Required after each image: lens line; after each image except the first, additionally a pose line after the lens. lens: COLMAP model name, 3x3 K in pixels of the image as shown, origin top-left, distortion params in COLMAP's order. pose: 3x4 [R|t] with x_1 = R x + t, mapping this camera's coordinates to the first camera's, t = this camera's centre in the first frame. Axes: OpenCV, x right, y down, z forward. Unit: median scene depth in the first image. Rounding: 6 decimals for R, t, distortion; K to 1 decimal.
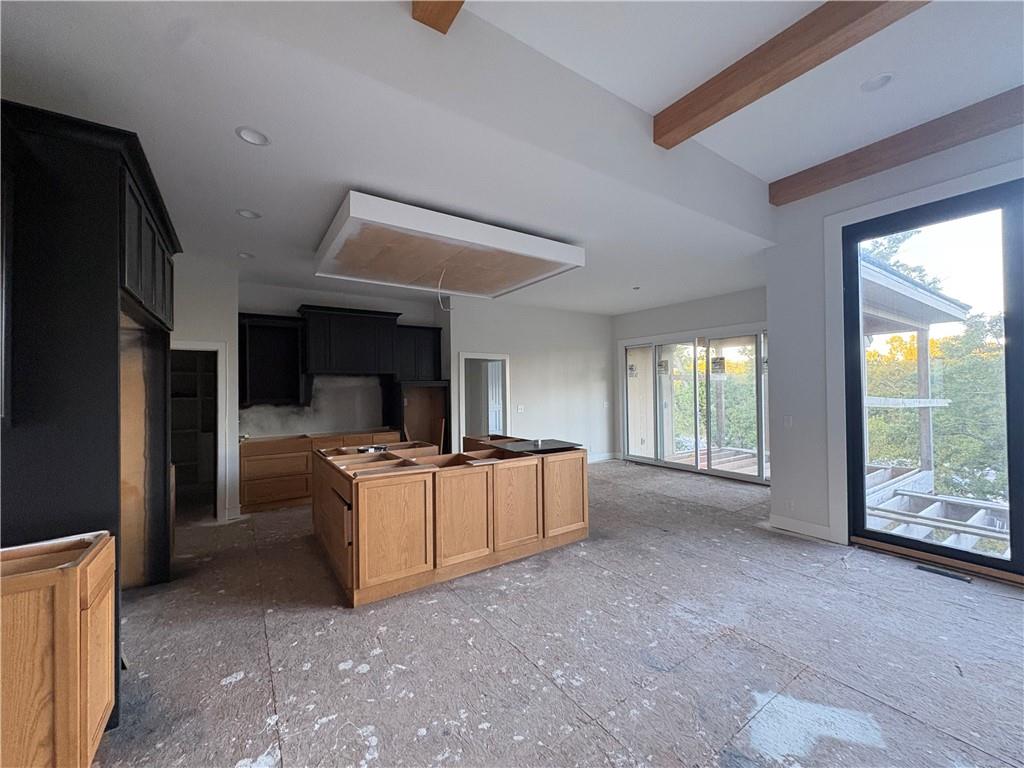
lens RADIAL K [[404.4, 0, 512.0], [0, 404.4, 384.0], [0, 0, 1]] dist [0.000260, -0.000109]
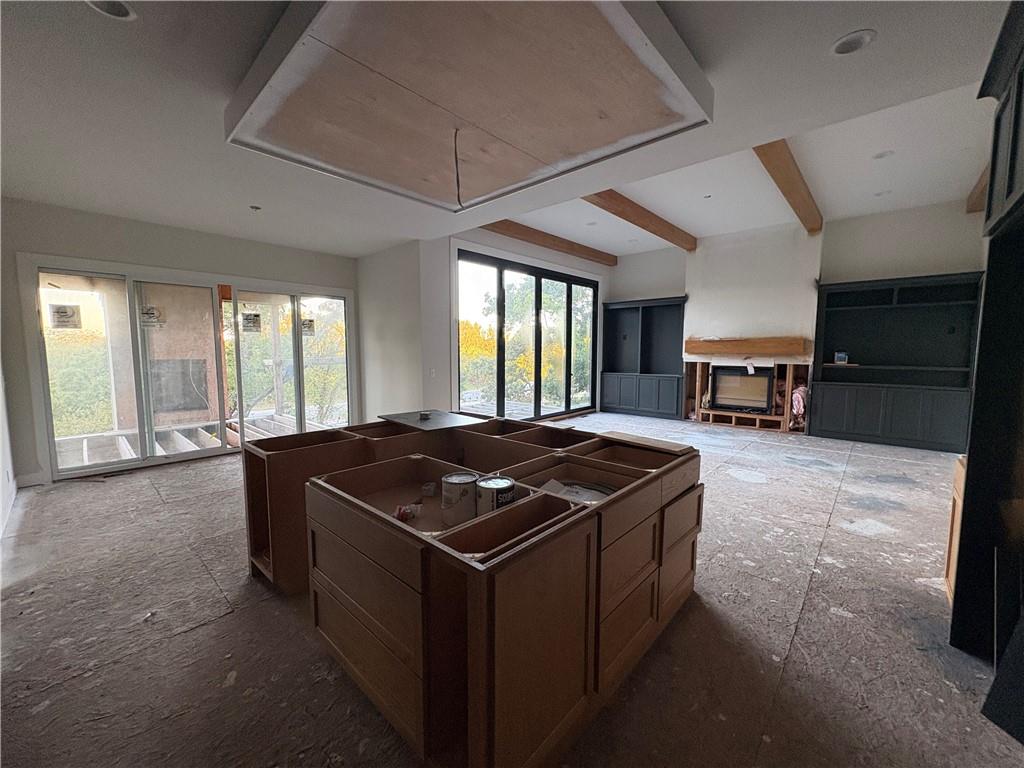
lens RADIAL K [[404.4, 0, 512.0], [0, 404.4, 384.0], [0, 0, 1]] dist [0.000260, -0.000109]
pose [[-0.233951, -0.073399, 0.969474, -0.801973], [-0.008210, 0.997260, 0.073521, 0.028348], [-0.972214, 0.009241, -0.233913, 1.133698]]
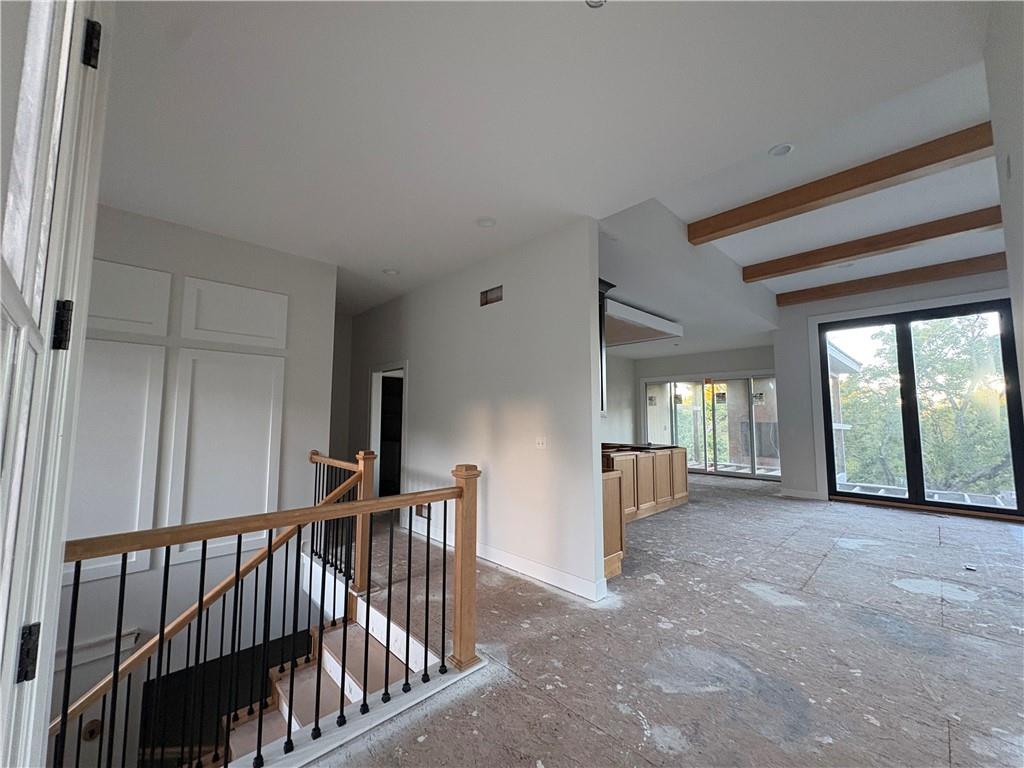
lens RADIAL K [[404.4, 0, 512.0], [0, 404.4, 384.0], [0, 0, 1]] dist [0.000260, -0.000109]
pose [[0.985374, 0.026351, 0.168353, -0.816923], [-0.013623, 0.996991, -0.076316, 0.042655], [-0.169857, 0.072906, 0.982768, -0.522865]]
